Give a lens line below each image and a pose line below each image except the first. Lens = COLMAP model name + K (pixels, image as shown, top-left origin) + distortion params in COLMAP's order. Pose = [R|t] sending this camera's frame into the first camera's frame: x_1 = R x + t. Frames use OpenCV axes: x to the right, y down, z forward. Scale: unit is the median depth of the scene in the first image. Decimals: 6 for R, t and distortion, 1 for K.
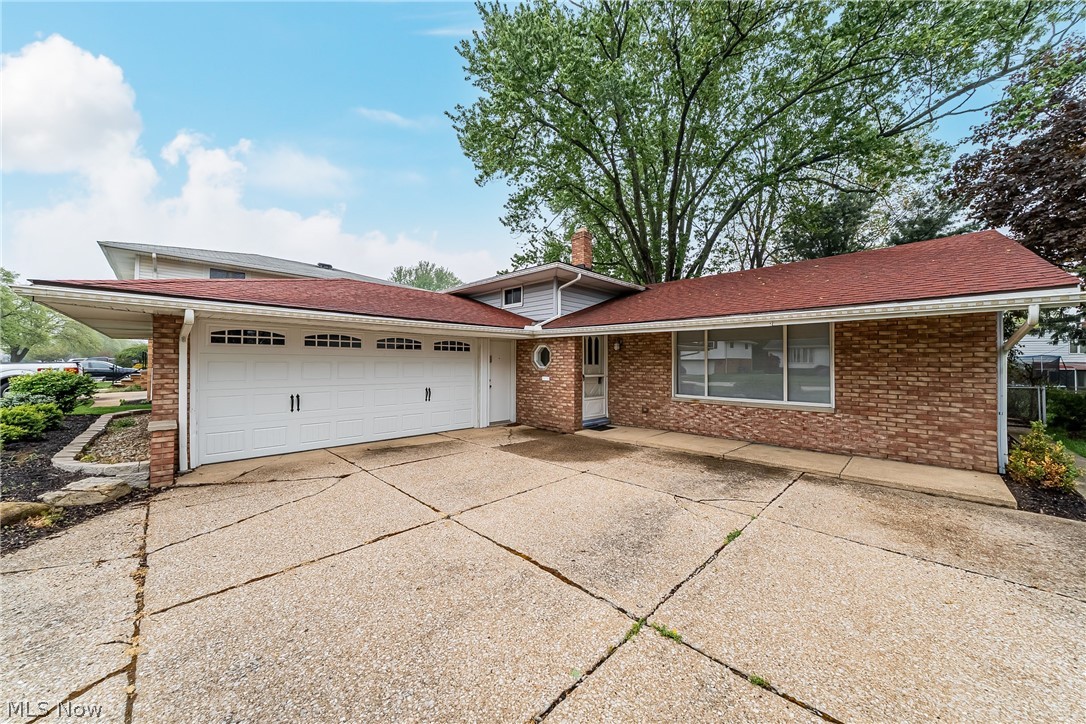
lens RADIAL K [[375.9, 0, 543.8], [0, 375.9, 366.3], [0, 0, 1]] dist [0.000443, 0.000072]
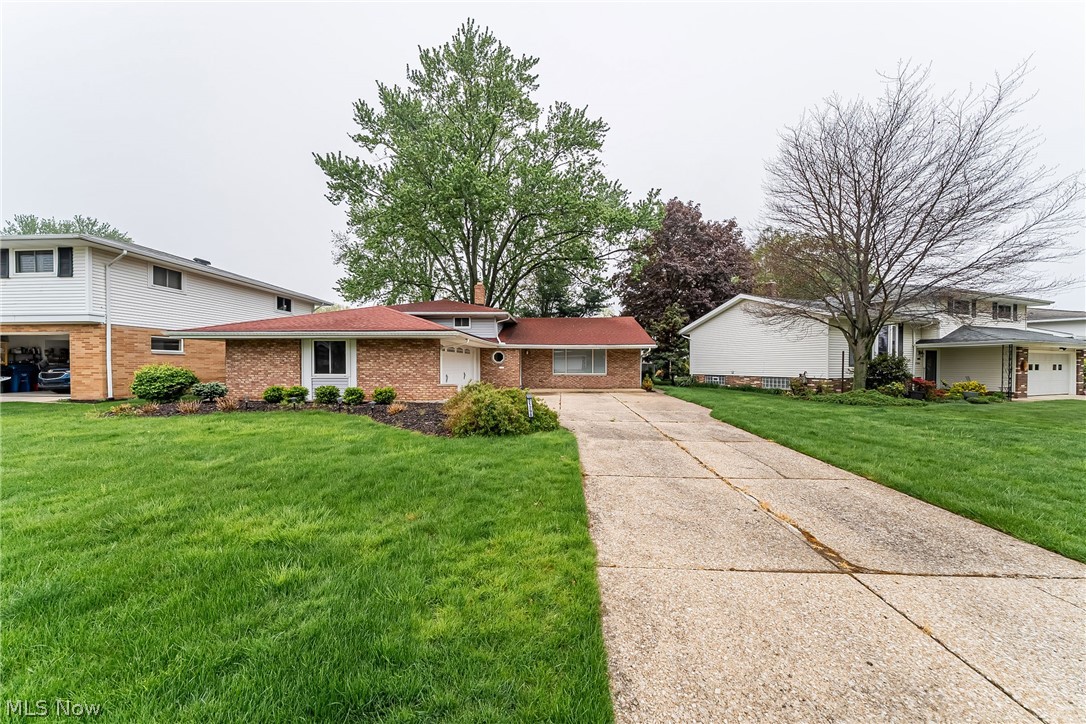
lens RADIAL K [[370.6, 0, 542.1], [0, 370.6, 365.9], [0, 0, 1]] dist [0.001104, -0.000003]
pose [[0.751948, -0.010226, 0.659144, -1.092048], [0.004863, 0.999939, 0.009964, 0.002791], [-0.659205, -0.004287, 0.751951, -0.641140]]
